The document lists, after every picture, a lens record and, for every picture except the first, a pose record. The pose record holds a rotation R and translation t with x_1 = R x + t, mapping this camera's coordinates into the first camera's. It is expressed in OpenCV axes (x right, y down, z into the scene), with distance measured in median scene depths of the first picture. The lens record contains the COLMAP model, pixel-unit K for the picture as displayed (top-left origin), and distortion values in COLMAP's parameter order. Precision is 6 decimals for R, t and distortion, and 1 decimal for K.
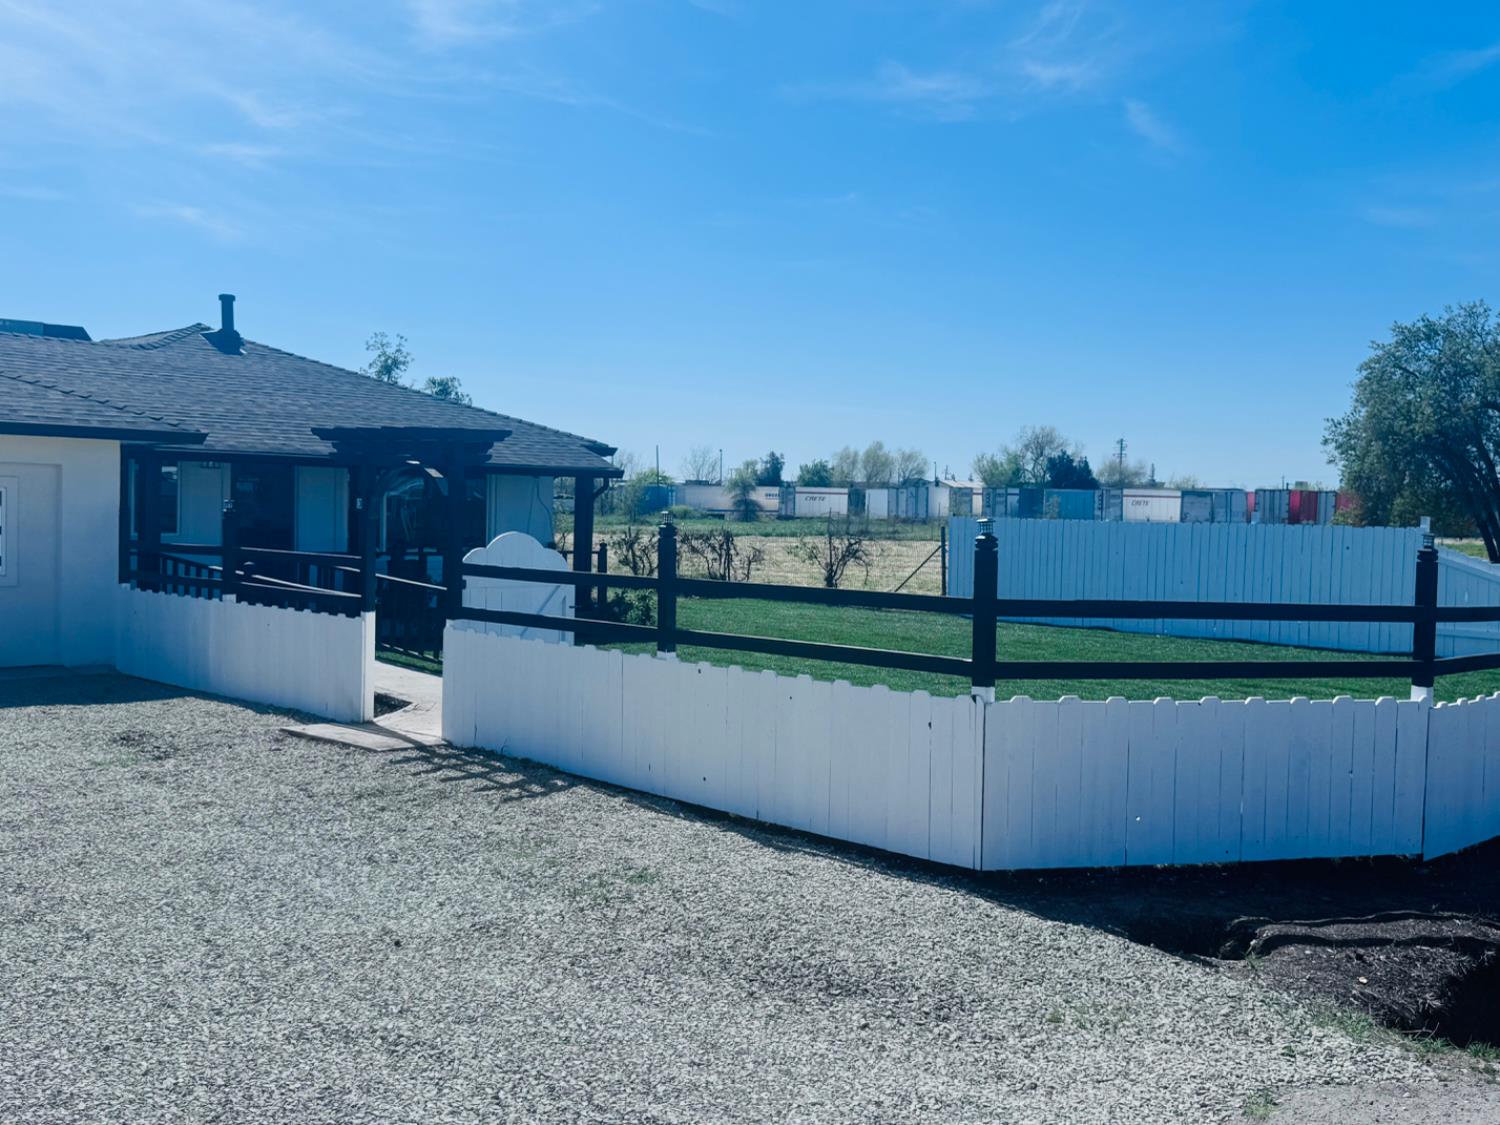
lens RADIAL K [[1517.5, 0, 763.0], [0, 1517.5, 565.1], [0, 0, 1]] dist [0.117433, -0.268566]
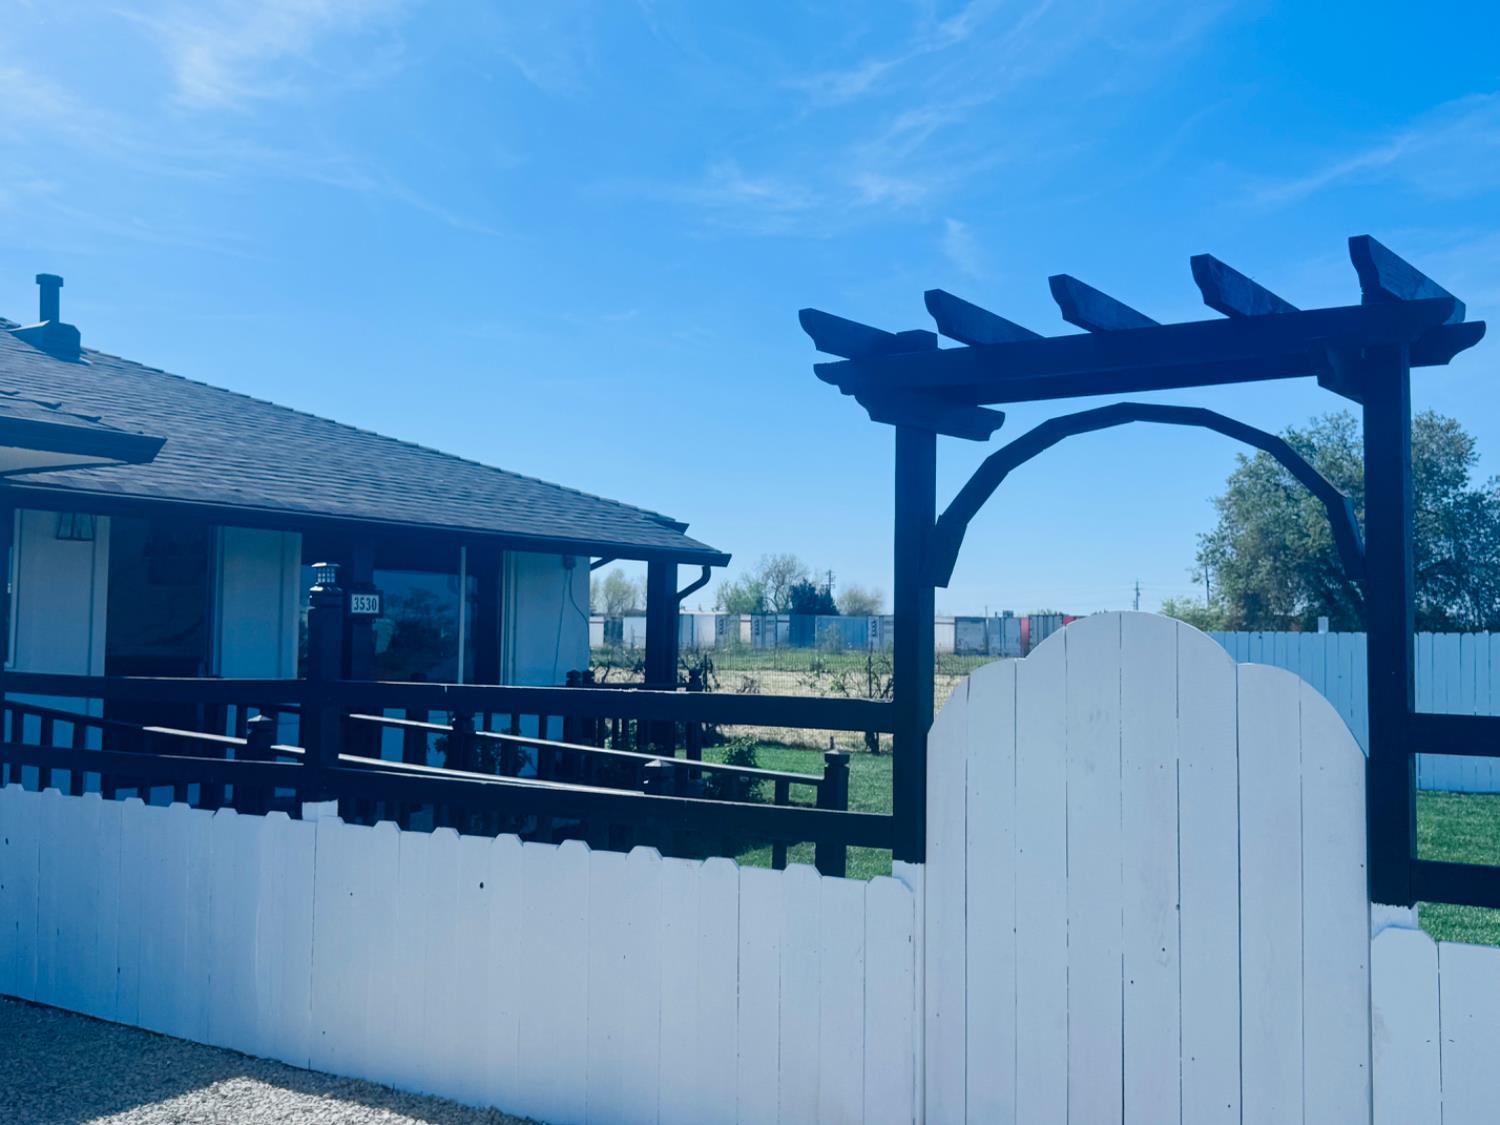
lens RADIAL K [[1504.2, 0, 768.0], [0, 1504.2, 559.0], [0, 0, 1]] dist [0.174329, -0.369654]
pose [[0.979988, 0.000523, 0.199054, -0.077359], [0.017626, 0.995840, -0.089395, -0.001467], [-0.198273, 0.091115, 0.975903, 0.144879]]
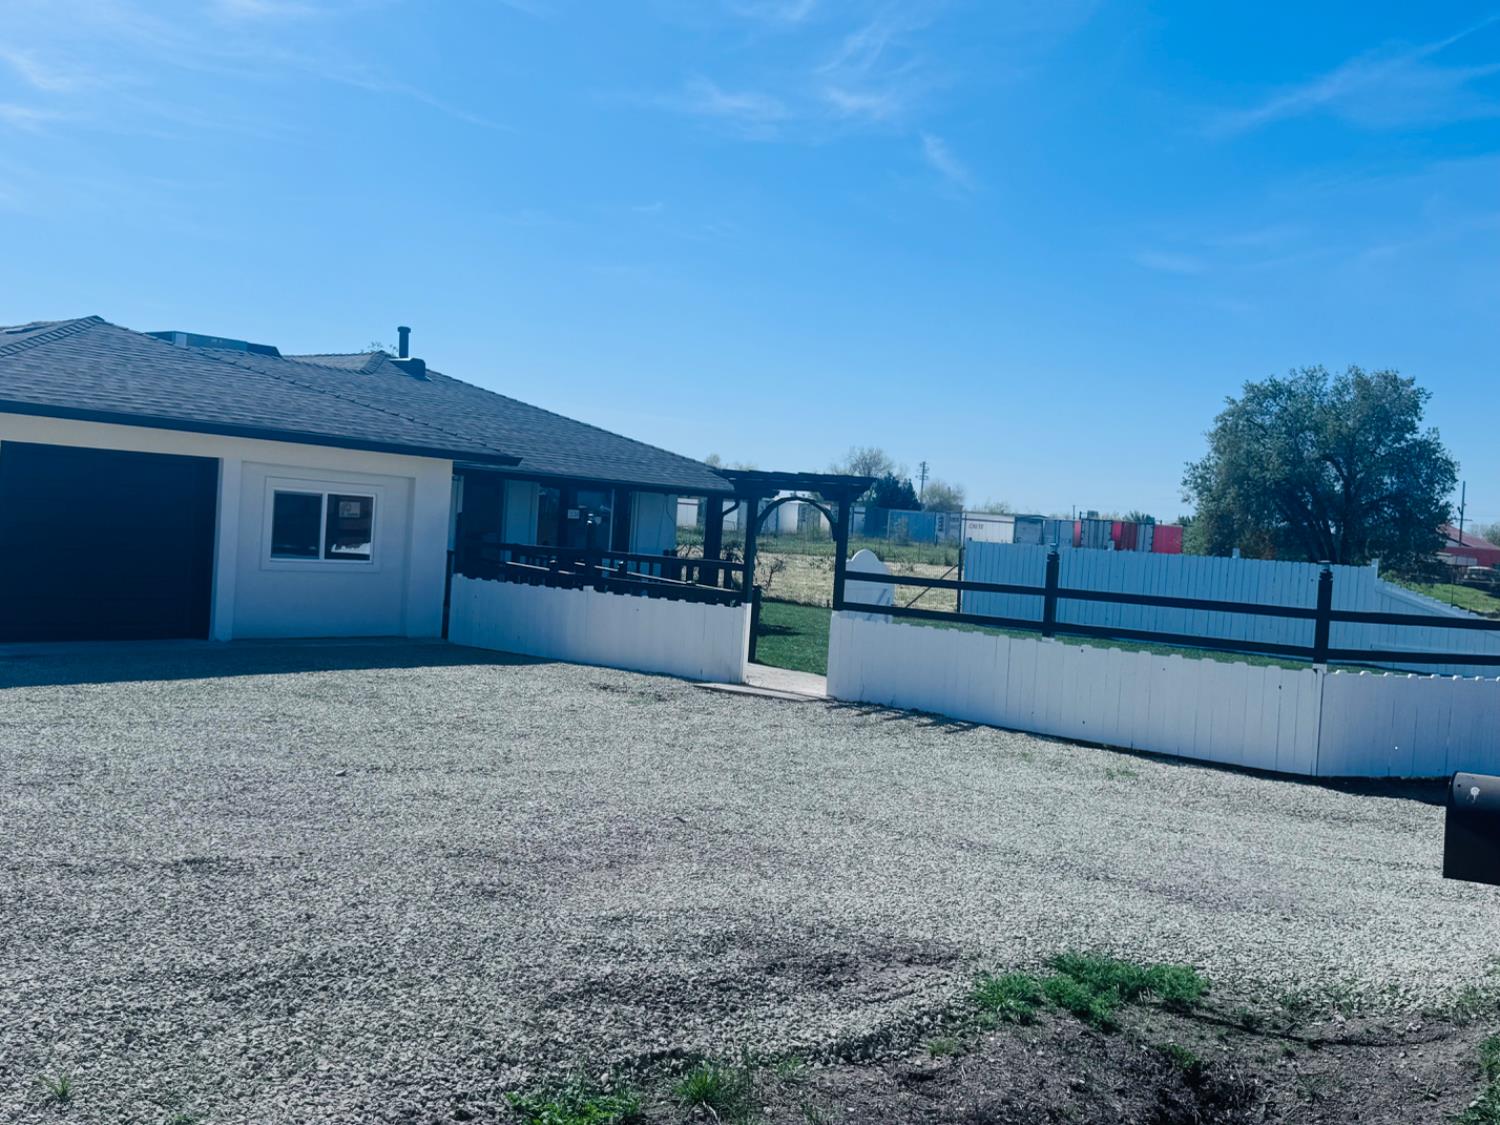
lens RADIAL K [[1504.2, 0, 768.0], [0, 1504.2, 559.0], [0, 0, 1]] dist [0.174329, -0.369654]
pose [[0.989743, 0.039901, 0.137172, -0.092415], [-0.038668, 0.999184, -0.011642, 0.001280], [-0.137525, 0.006218, 0.990479, -0.075159]]
